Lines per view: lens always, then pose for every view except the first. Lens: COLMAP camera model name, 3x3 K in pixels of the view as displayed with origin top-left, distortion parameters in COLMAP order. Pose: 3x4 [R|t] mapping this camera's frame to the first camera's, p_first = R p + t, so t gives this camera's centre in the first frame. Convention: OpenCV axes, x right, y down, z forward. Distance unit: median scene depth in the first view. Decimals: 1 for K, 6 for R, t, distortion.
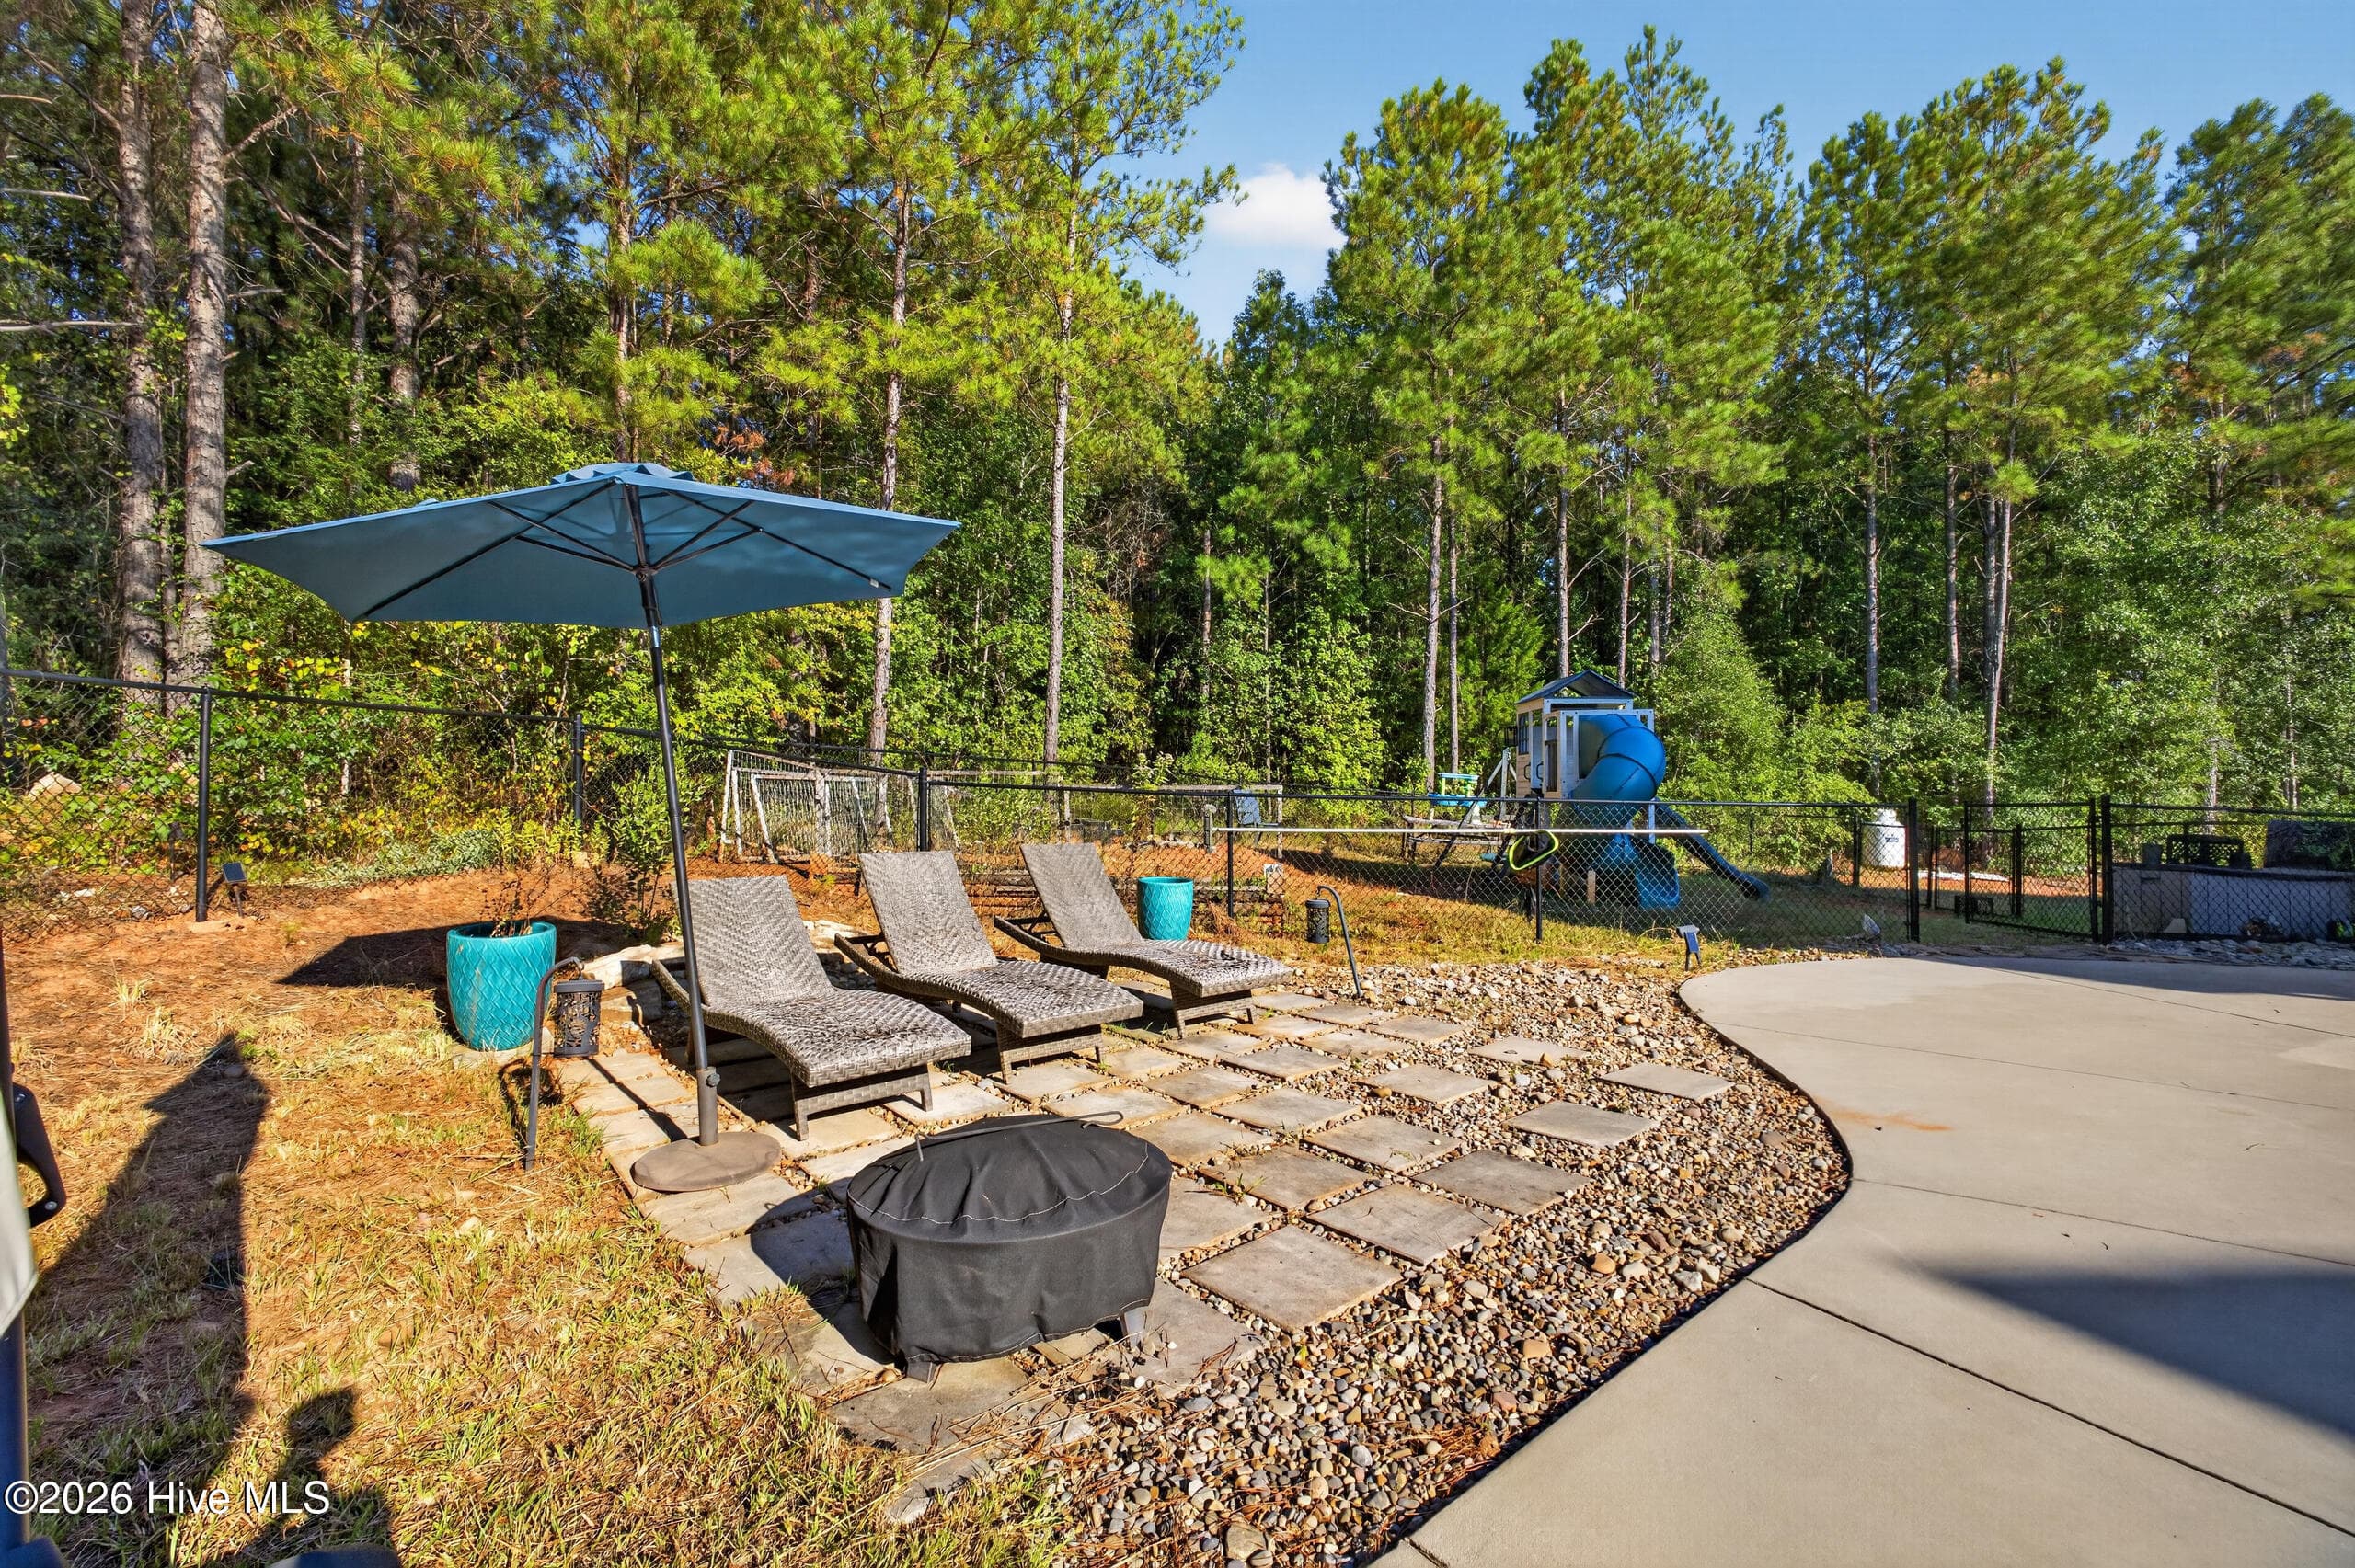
lens RADIAL K [[995.5, 0, 1177.5], [0, 995.5, 784.0], [0, 0, 1]] dist [-0.025514, 0.009812]
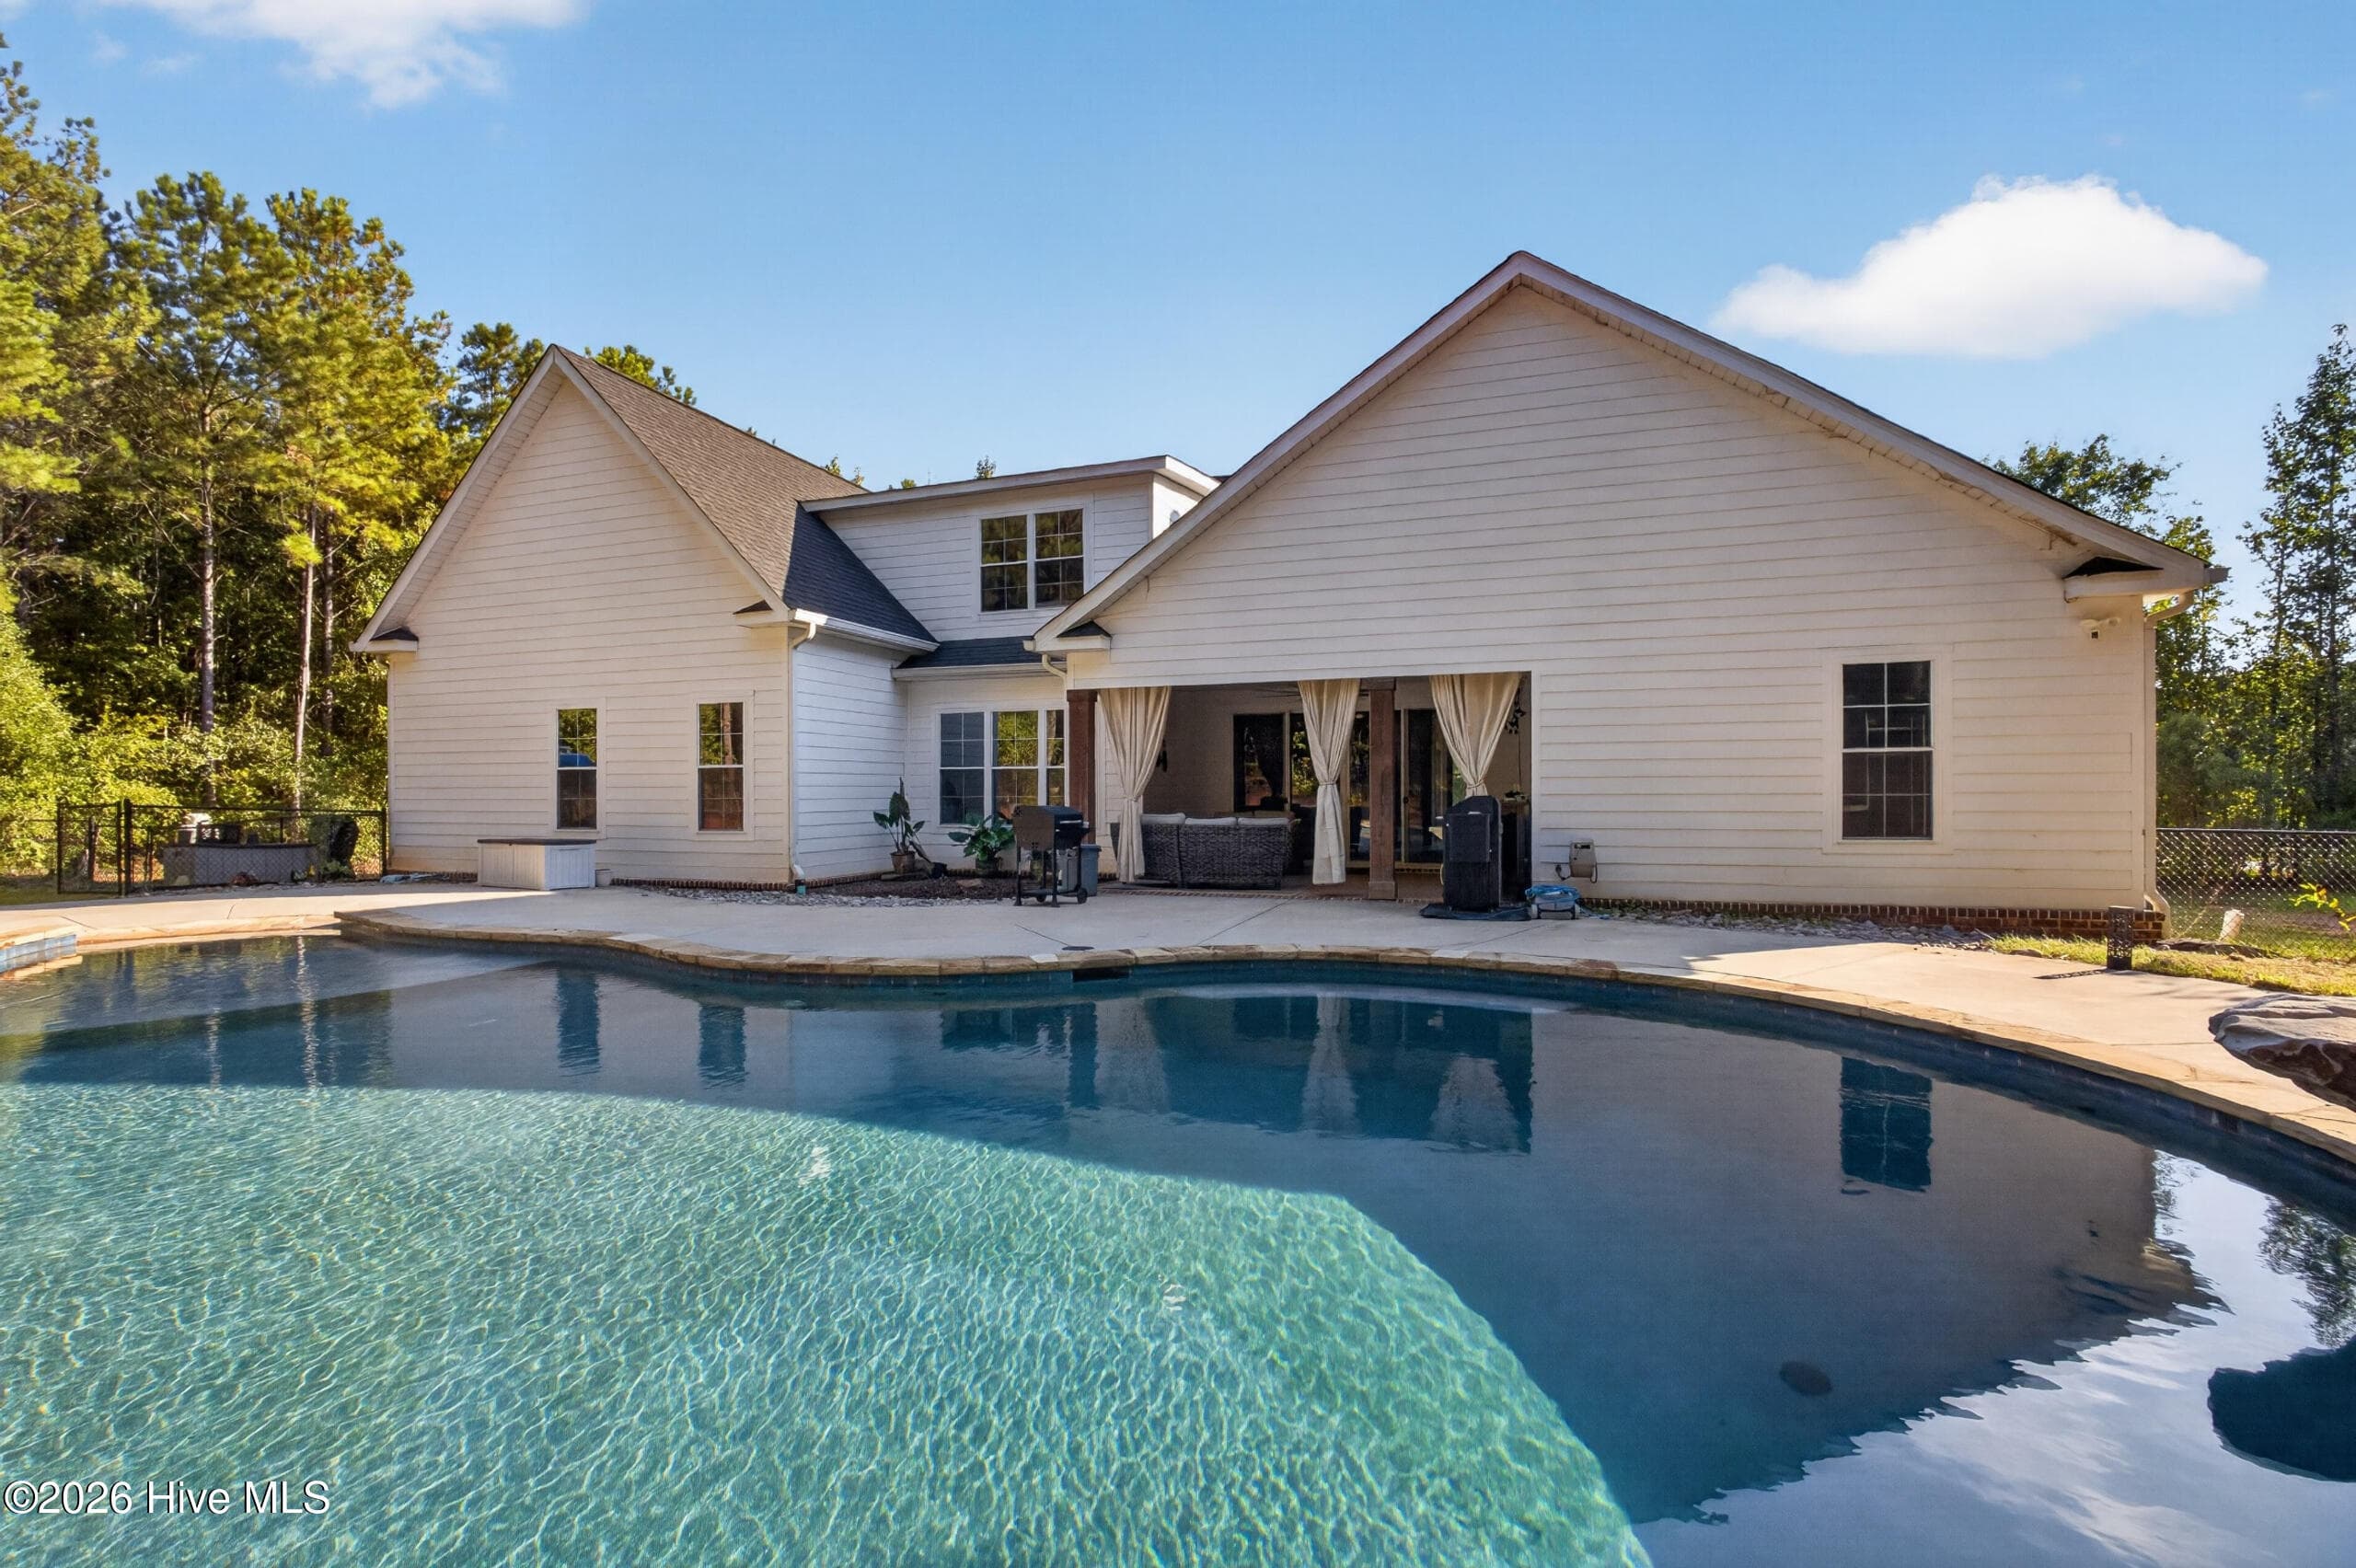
lens RADIAL K [[1012.2, 0, 1168.1], [0, 1012.2, 800.0], [0, 0, 1]] dist [-0.022105, 0.006363]
pose [[0.314588, -0.005402, 0.949213, -0.008338], [-0.004725, 0.999963, 0.007257, -0.002552], [-0.949217, -0.006768, 0.314551, -0.380716]]
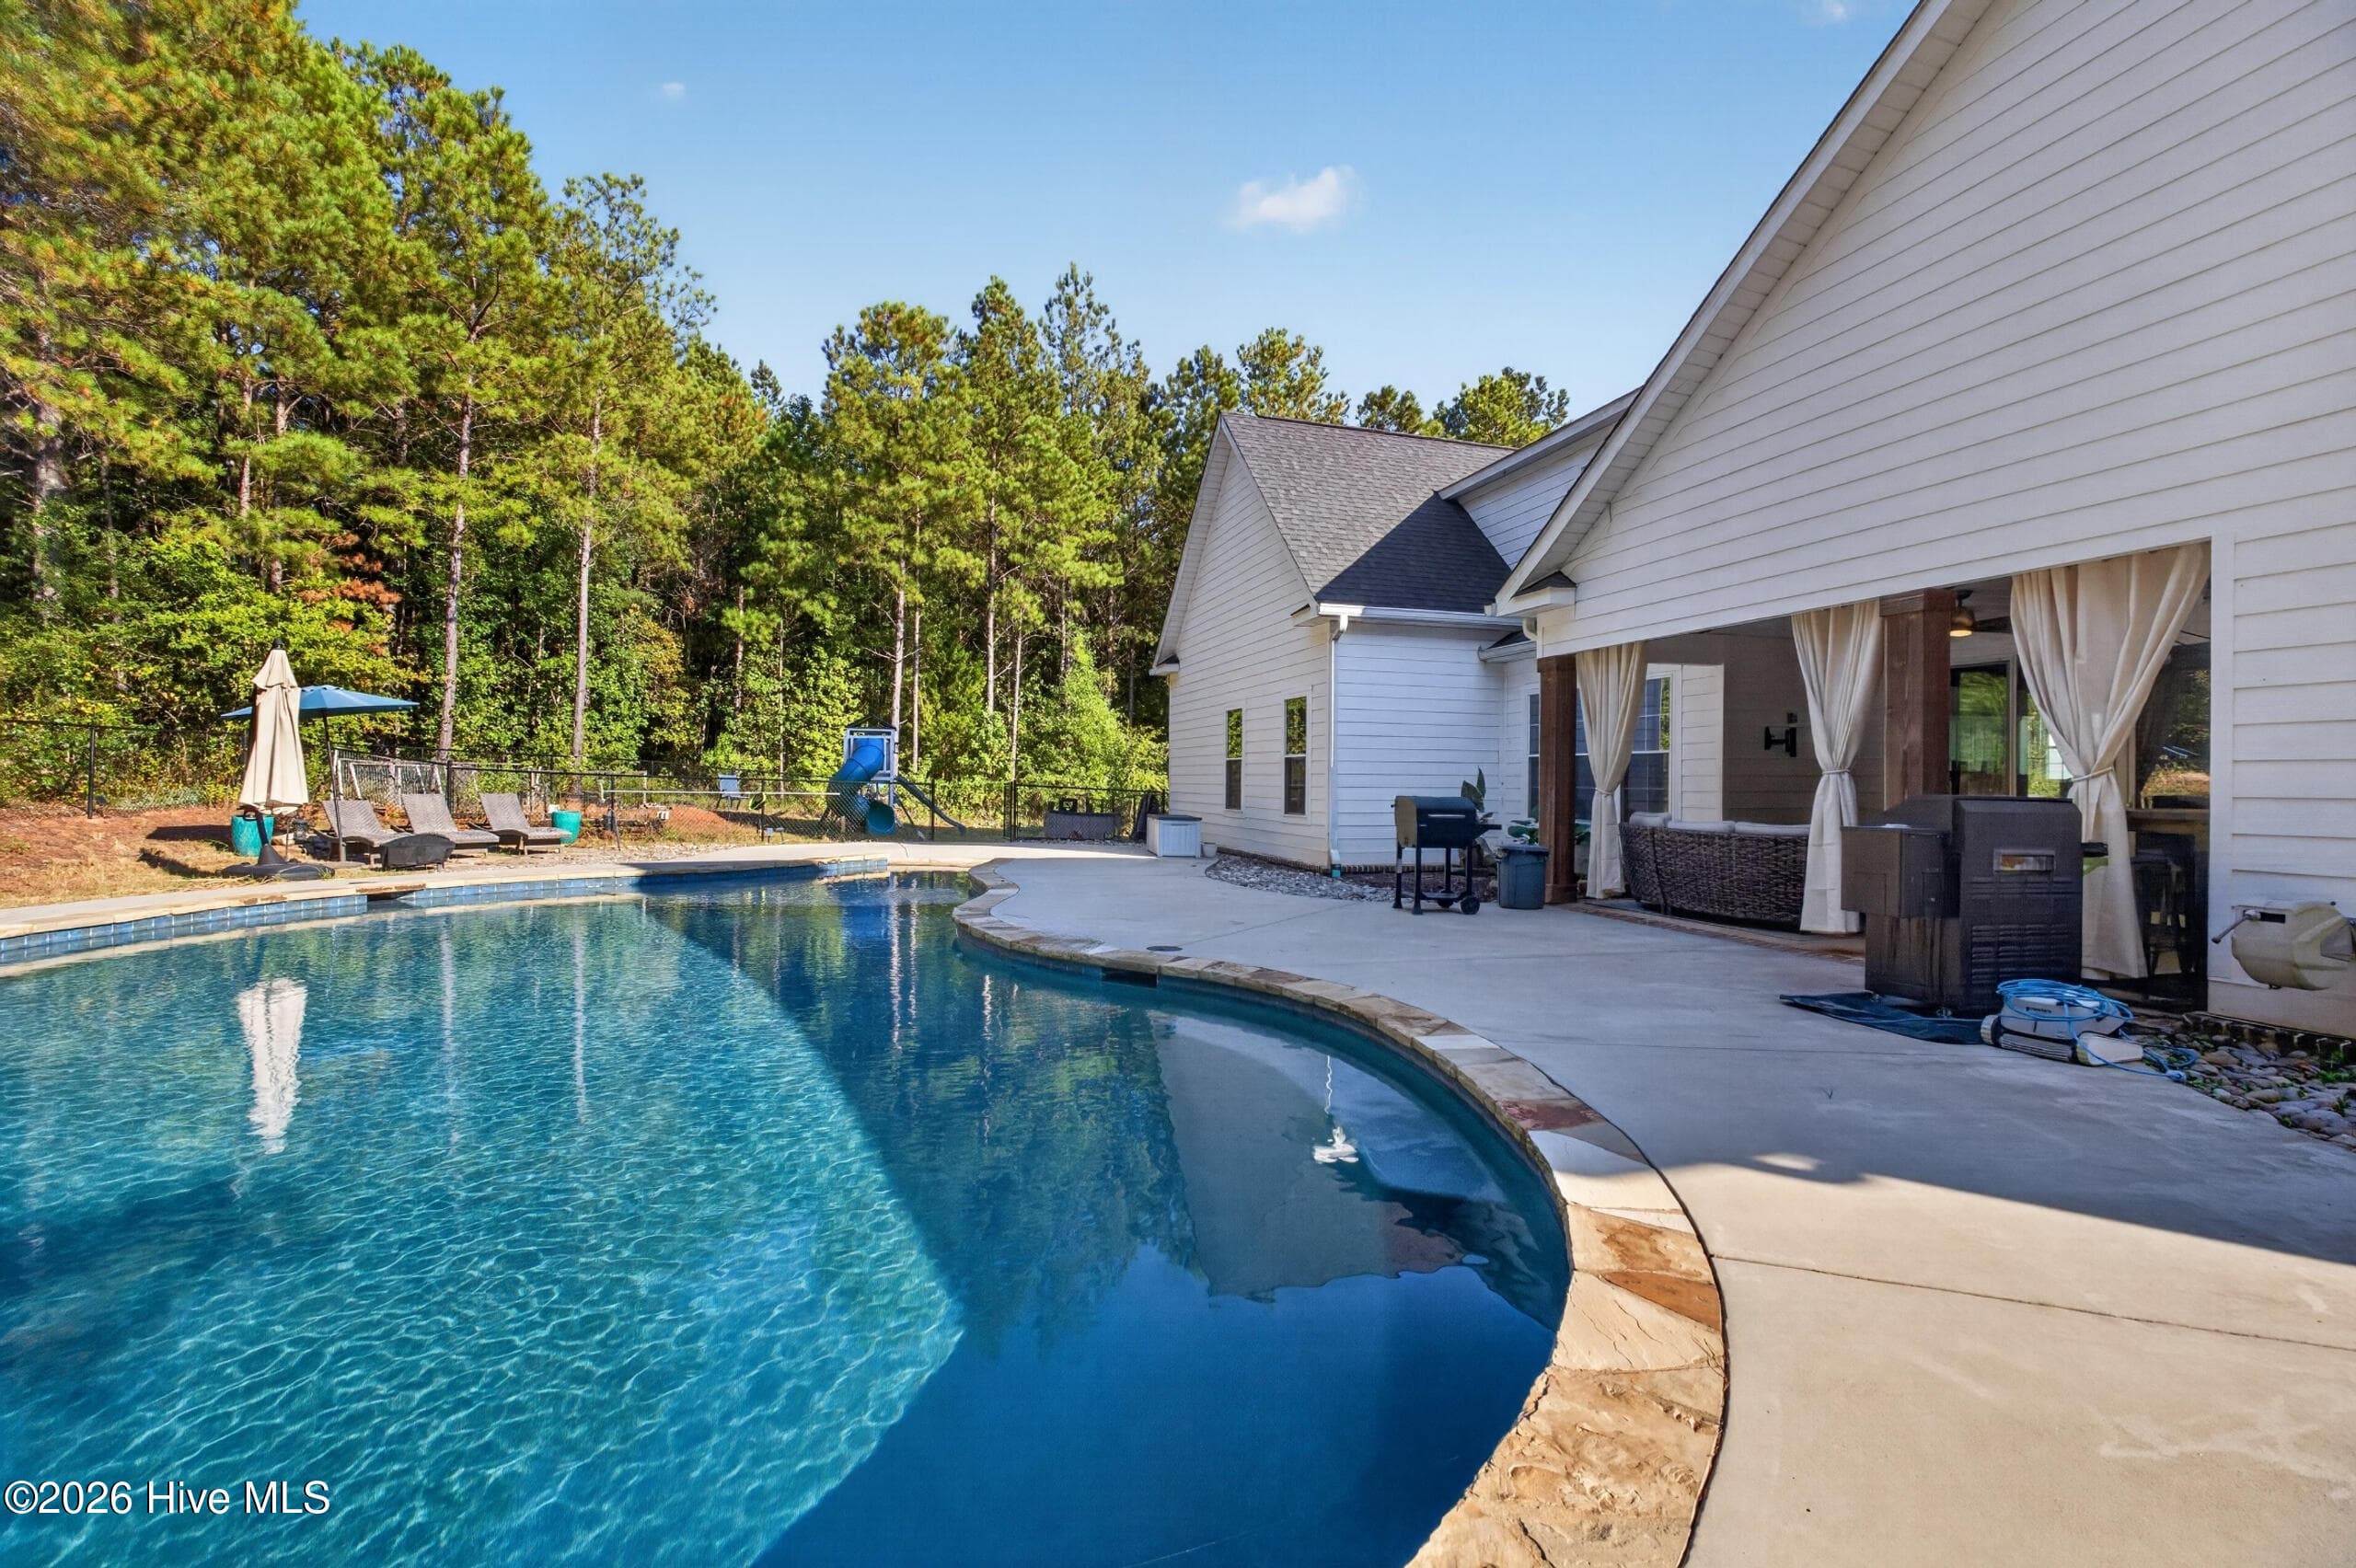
lens RADIAL K [[1004.2, 0, 1187.4], [0, 1004.2, 781.0], [0, 0, 1]] dist [-0.020332, 0.005858]
pose [[0.953909, 0.011897, 0.299859, 0.223876], [-0.014401, 0.999877, 0.006142, -0.003480], [-0.299750, -0.010177, 0.953964, -0.546800]]
